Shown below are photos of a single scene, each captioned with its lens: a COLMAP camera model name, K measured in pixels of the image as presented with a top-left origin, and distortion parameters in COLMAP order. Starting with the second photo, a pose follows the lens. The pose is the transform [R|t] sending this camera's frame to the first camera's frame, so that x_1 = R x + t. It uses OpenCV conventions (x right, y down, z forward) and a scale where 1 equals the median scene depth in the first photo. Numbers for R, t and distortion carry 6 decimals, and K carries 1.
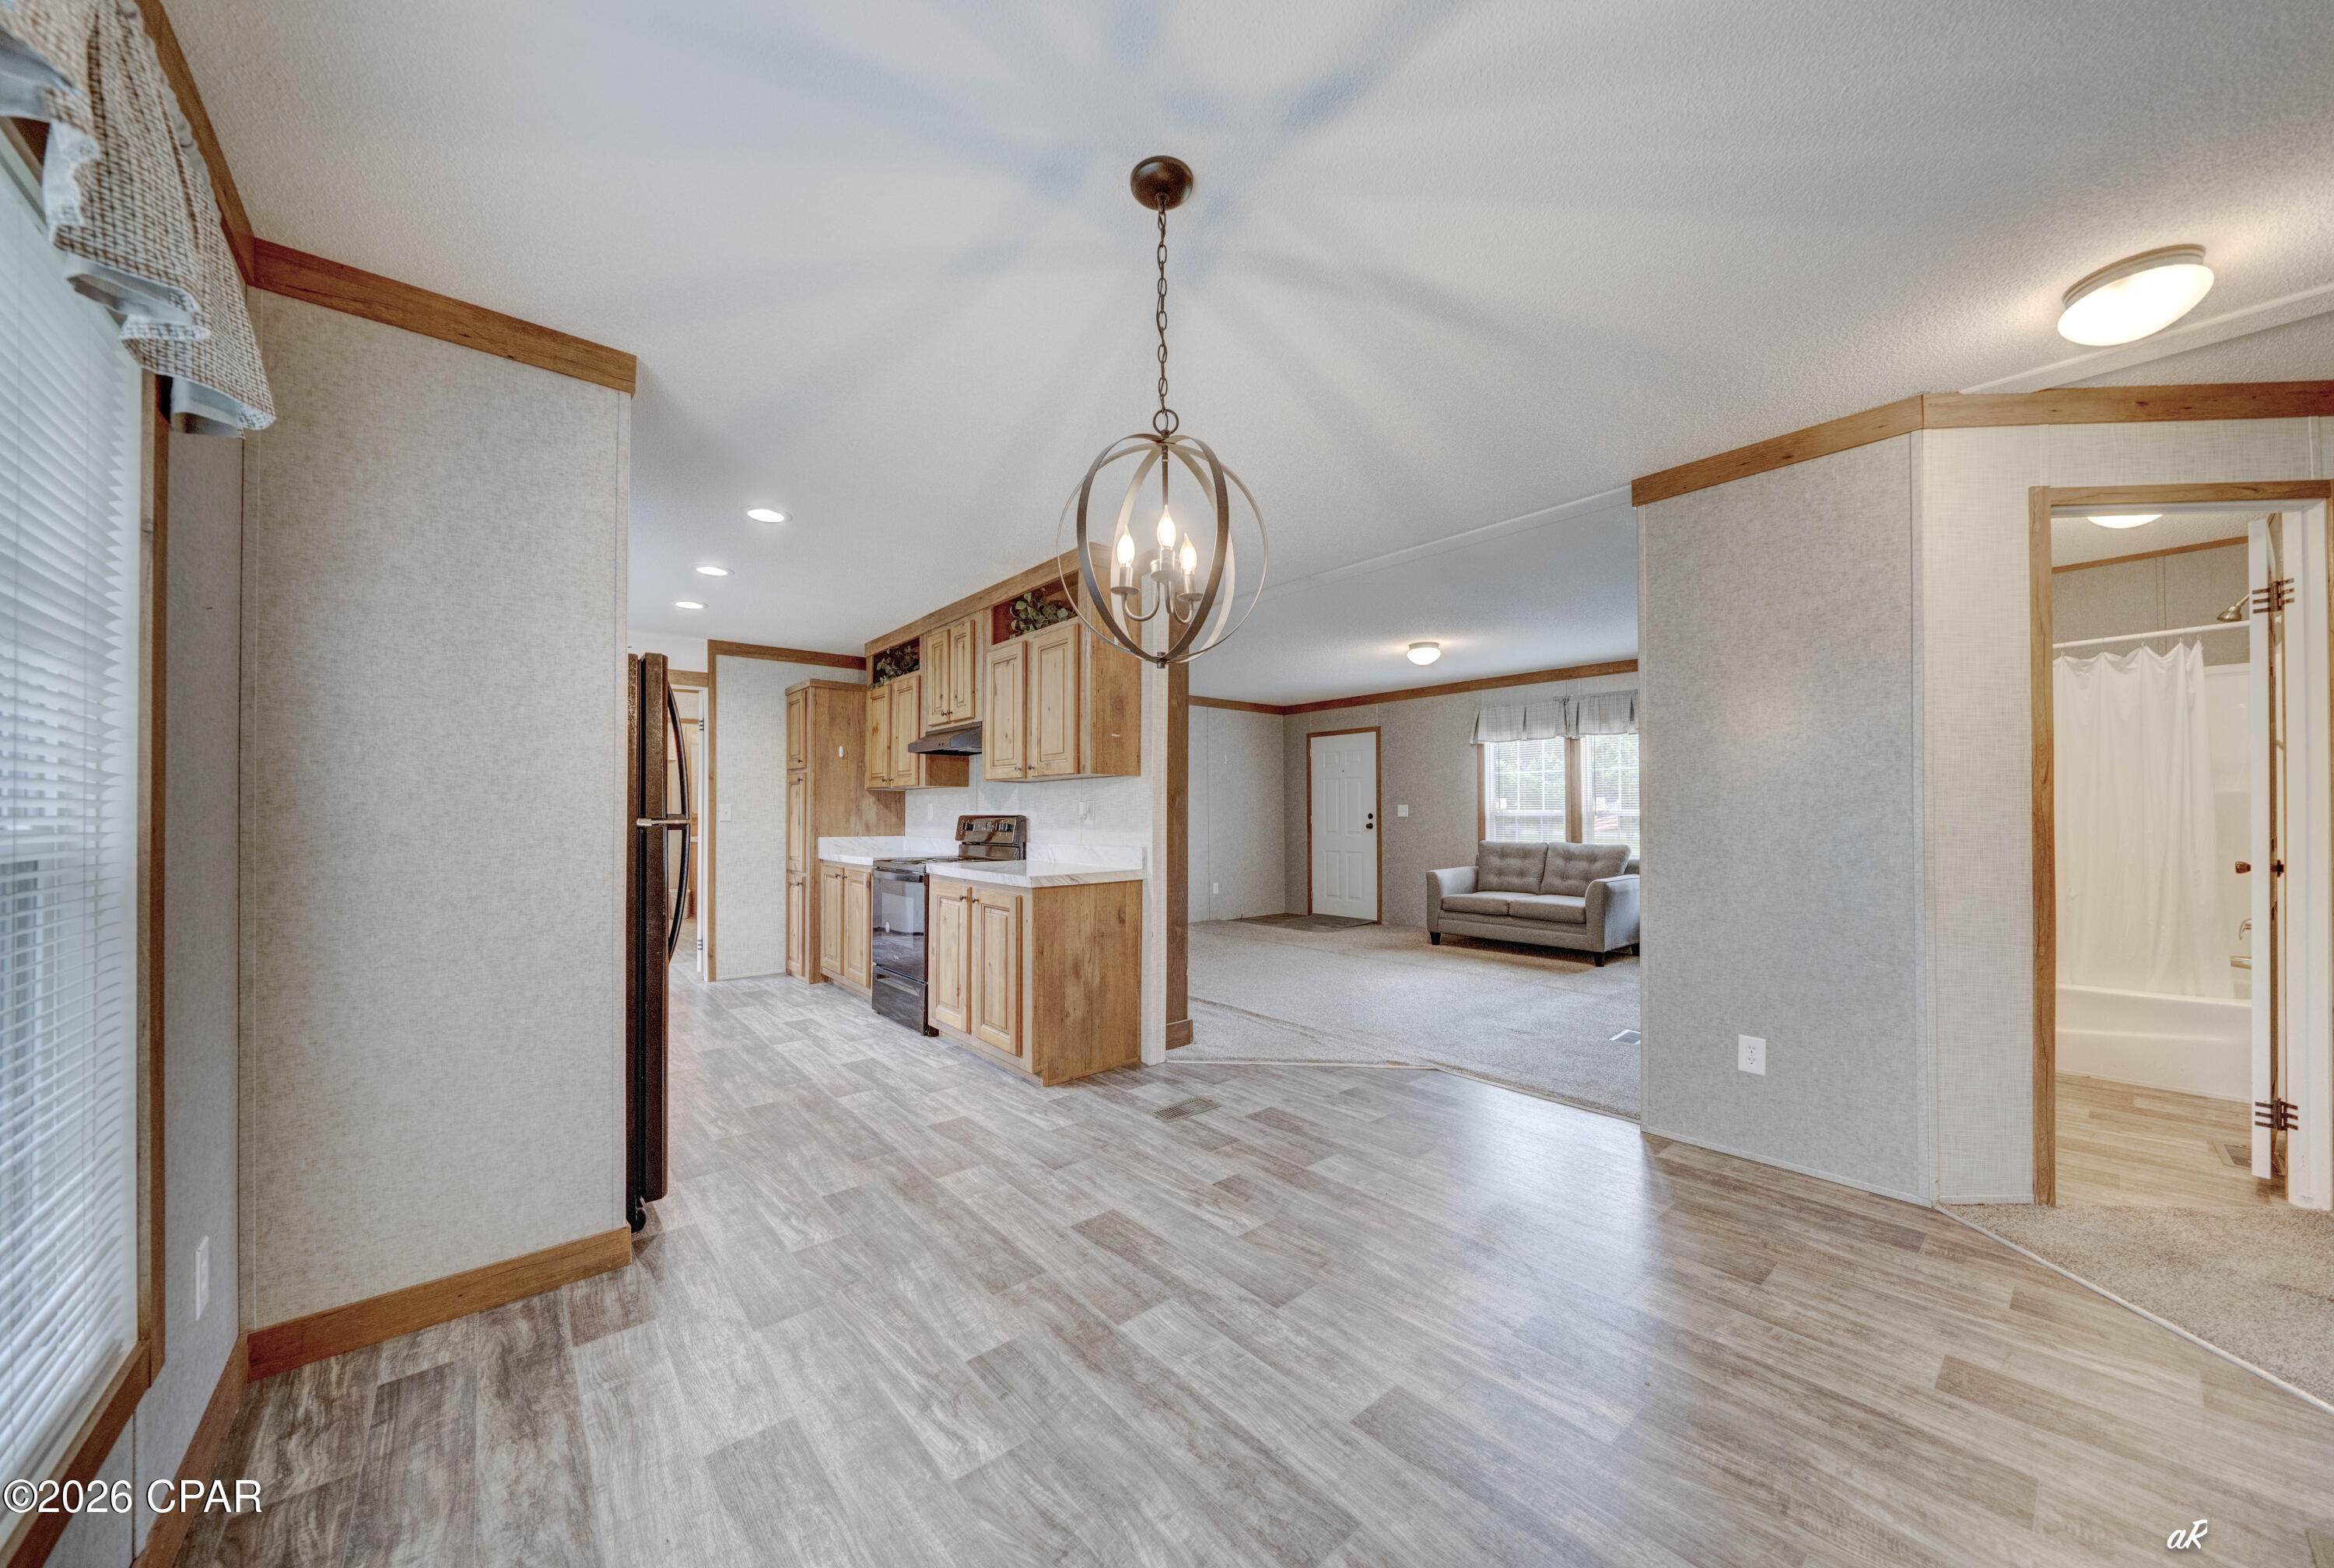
lens RADIAL K [[790.1, 0, 1164.4], [0, 790.1, 804.2], [0, 0, 1]] dist [-0.000411, 0.000007]
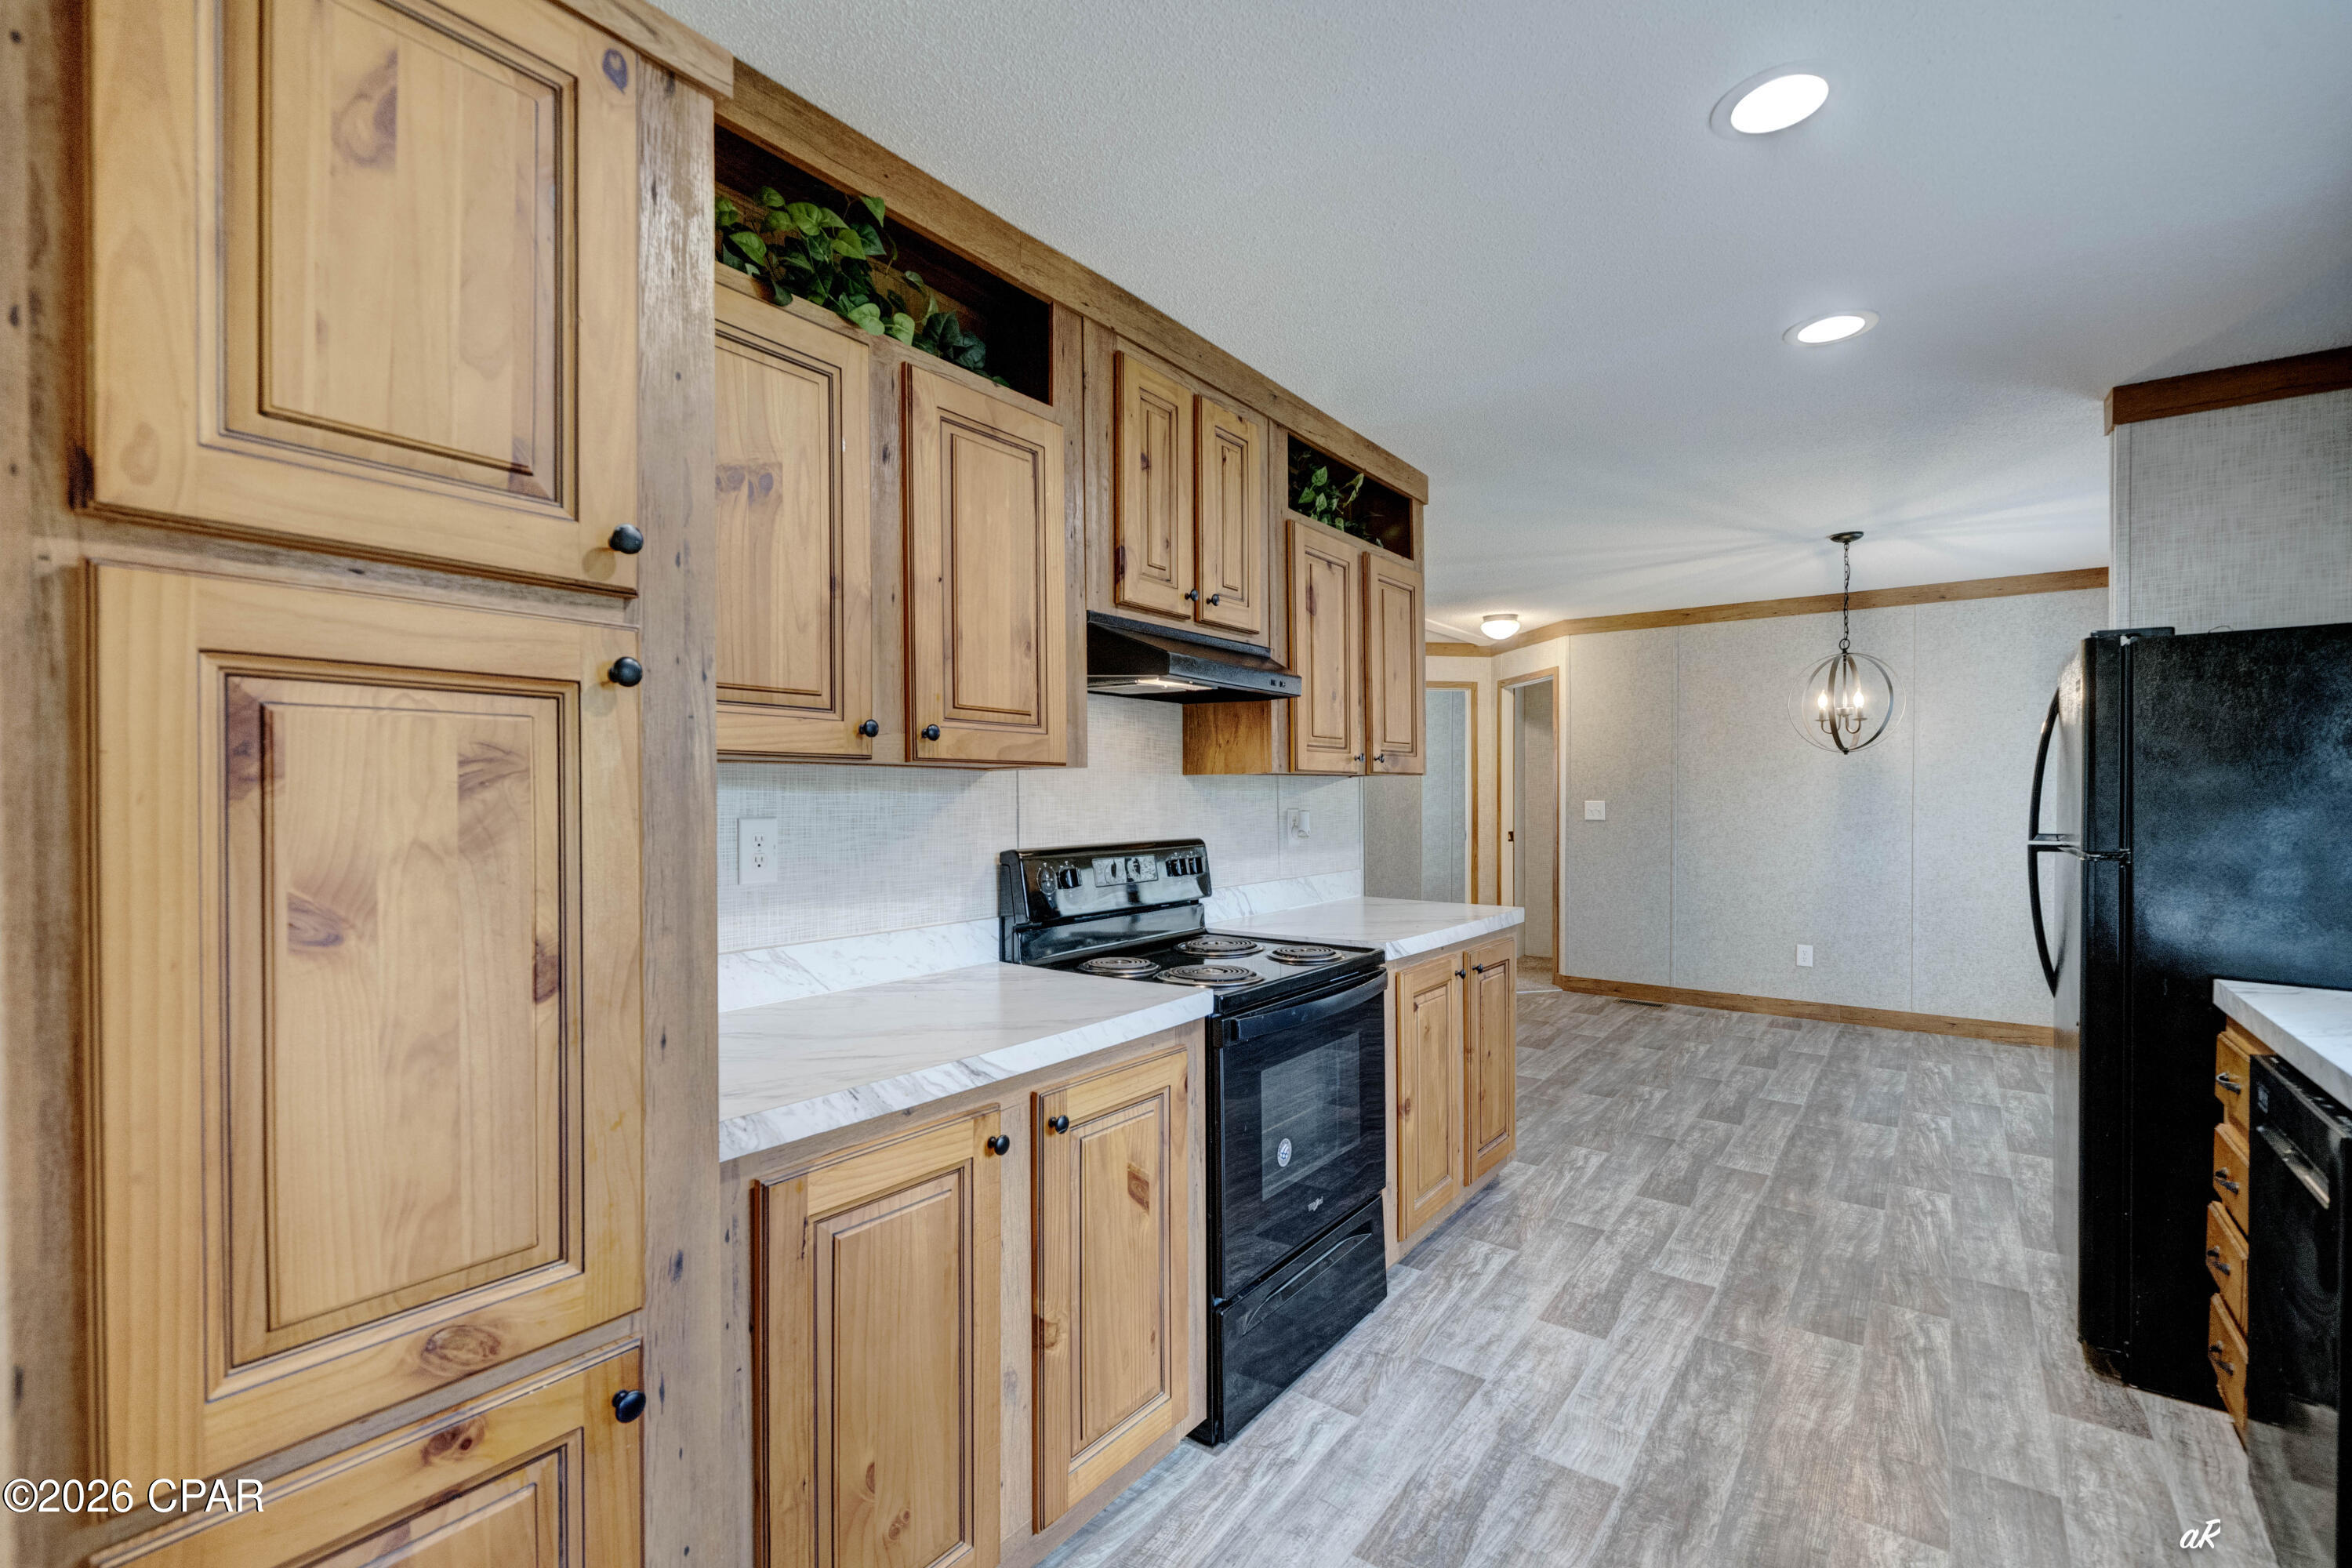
lens RADIAL K [[1038.1, 0, 1128.9], [0, 1038.1, 801.3], [0, 0, 1]] dist [0.000245, 0.000122]
pose [[-0.195182, -0.005434, 0.980752, -0.730601], [-0.007581, 0.999963, 0.004032, -0.010723], [-0.980738, -0.006648, -0.195216, 1.045494]]
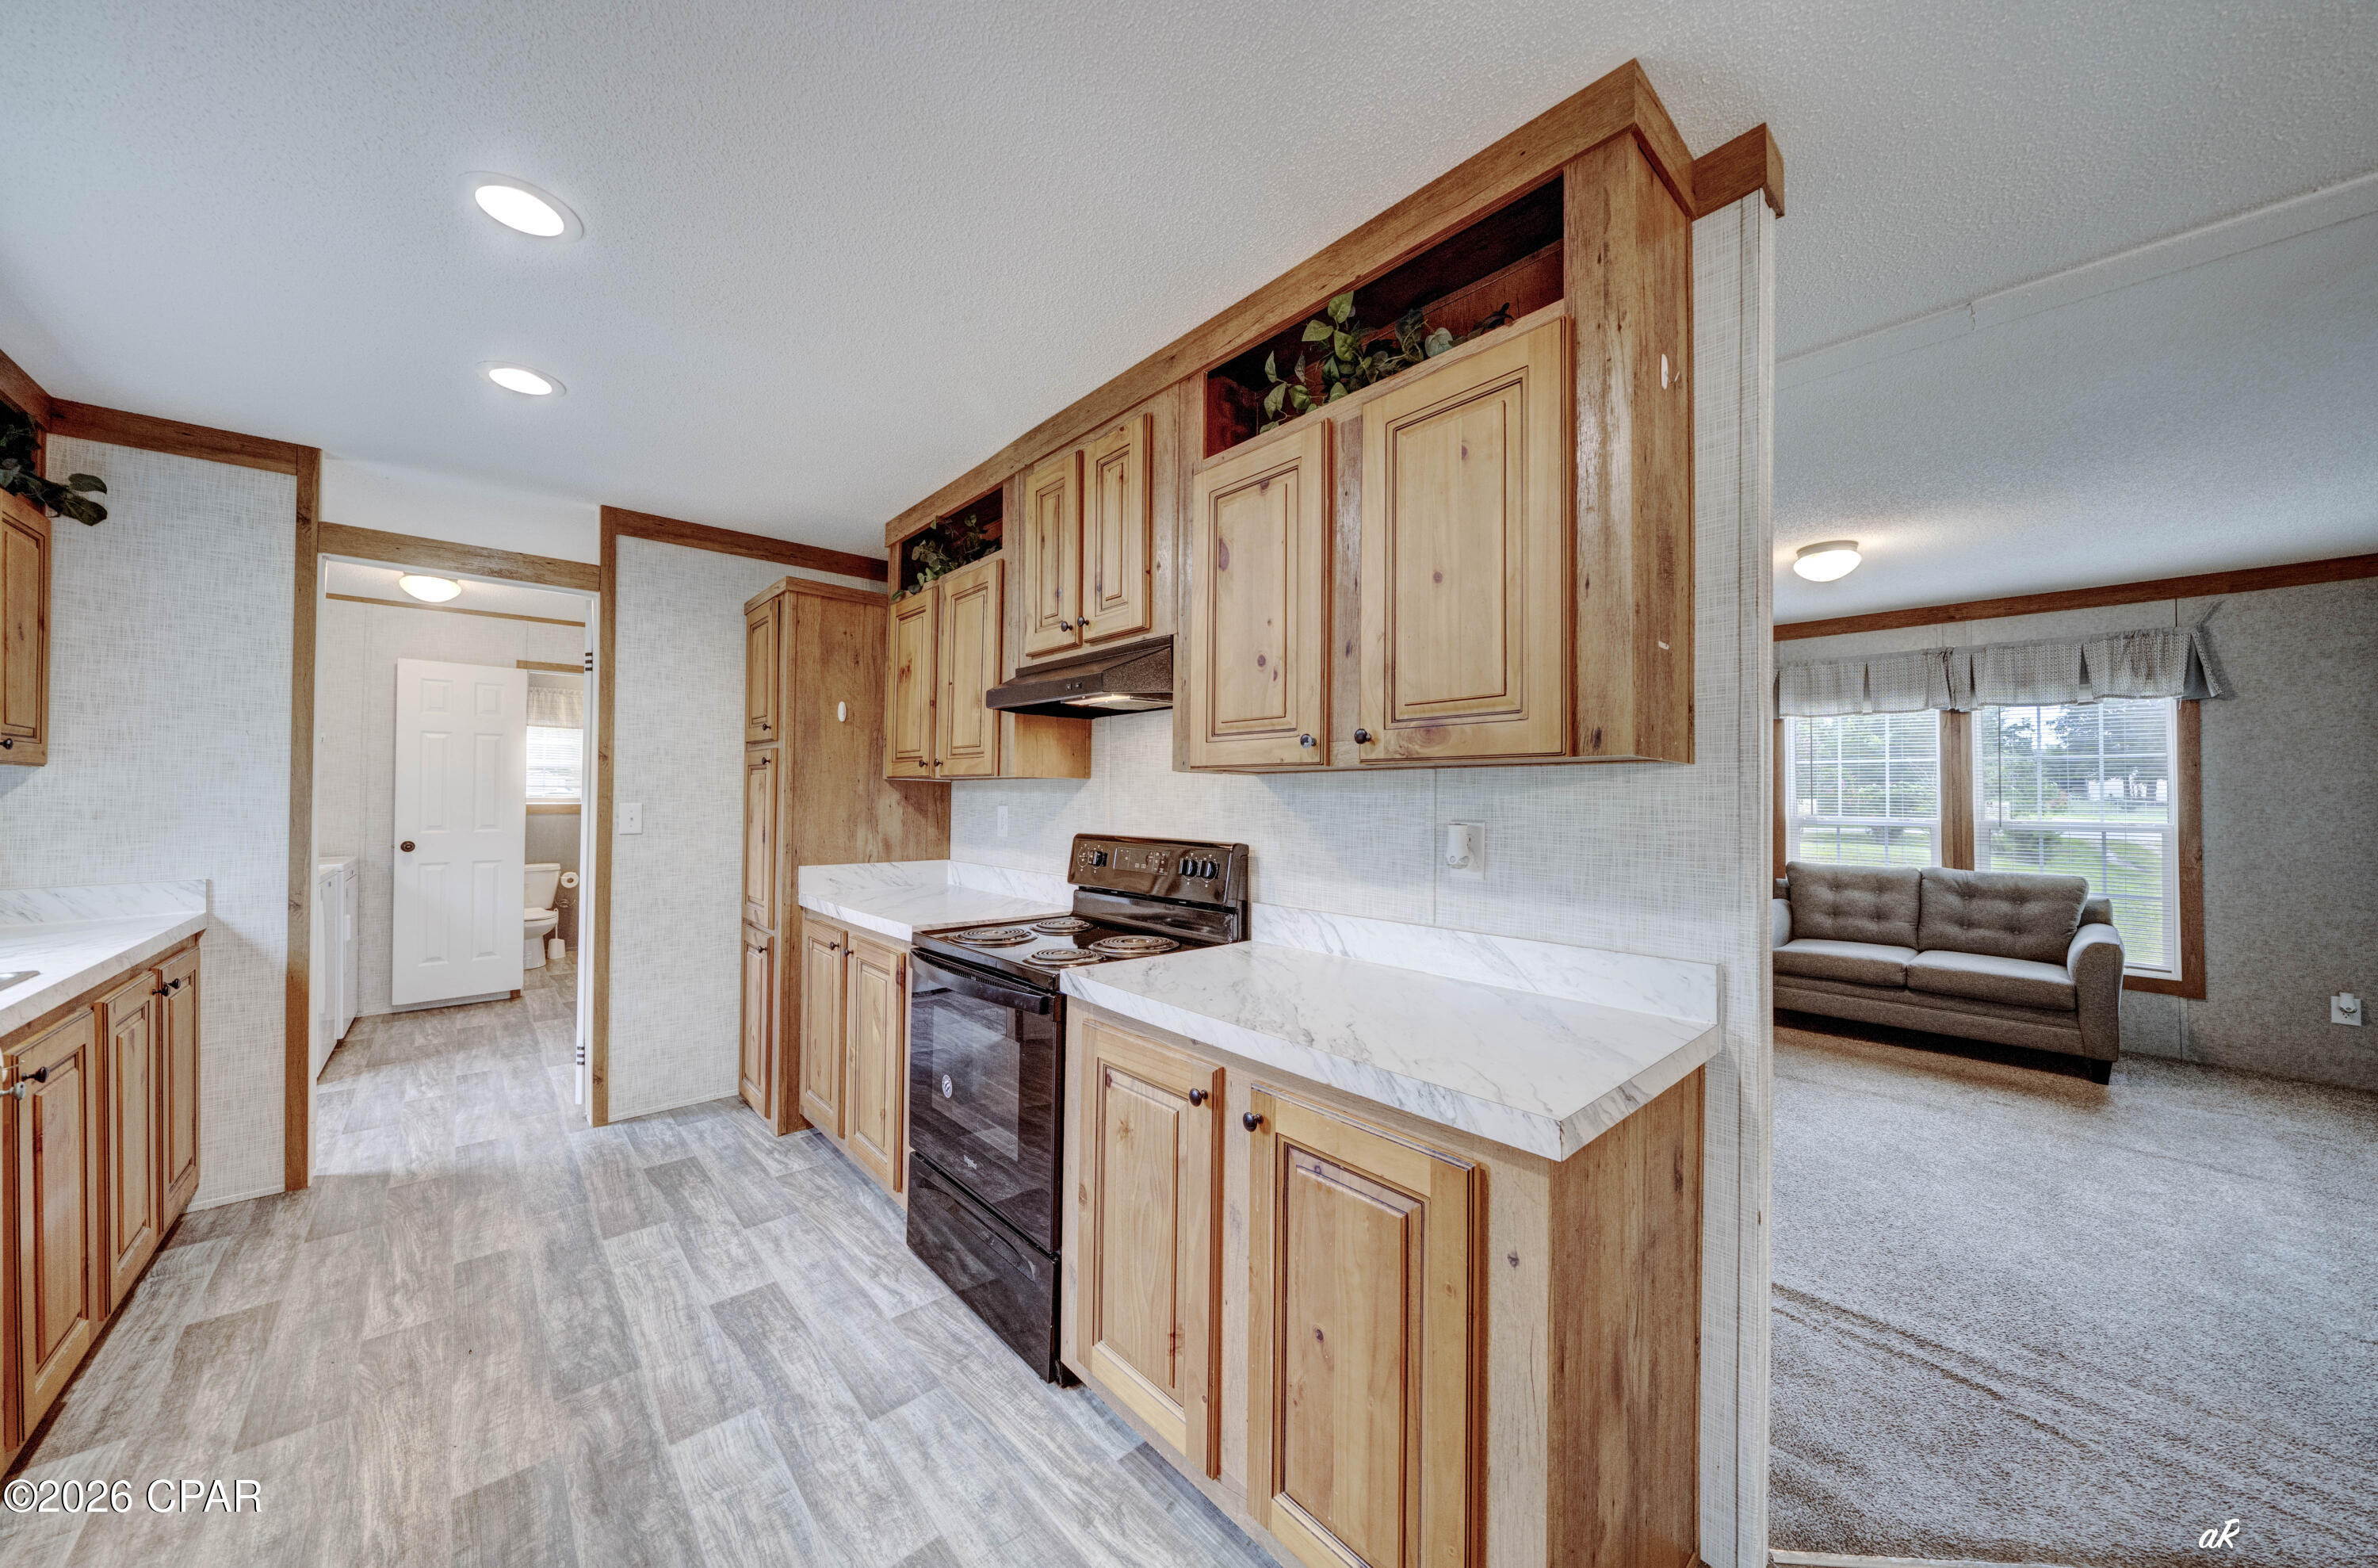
lens RADIAL K [[808.9, 0, 1189.0], [0, 808.9, 784.0], [0, 0, 1]] dist [-0.005428, -0.000028]
pose [[0.999422, 0.010592, 0.032318, -0.203135], [-0.010422, 0.999931, -0.005419, -0.016439], [-0.032373, 0.005079, 0.999463, 0.470827]]
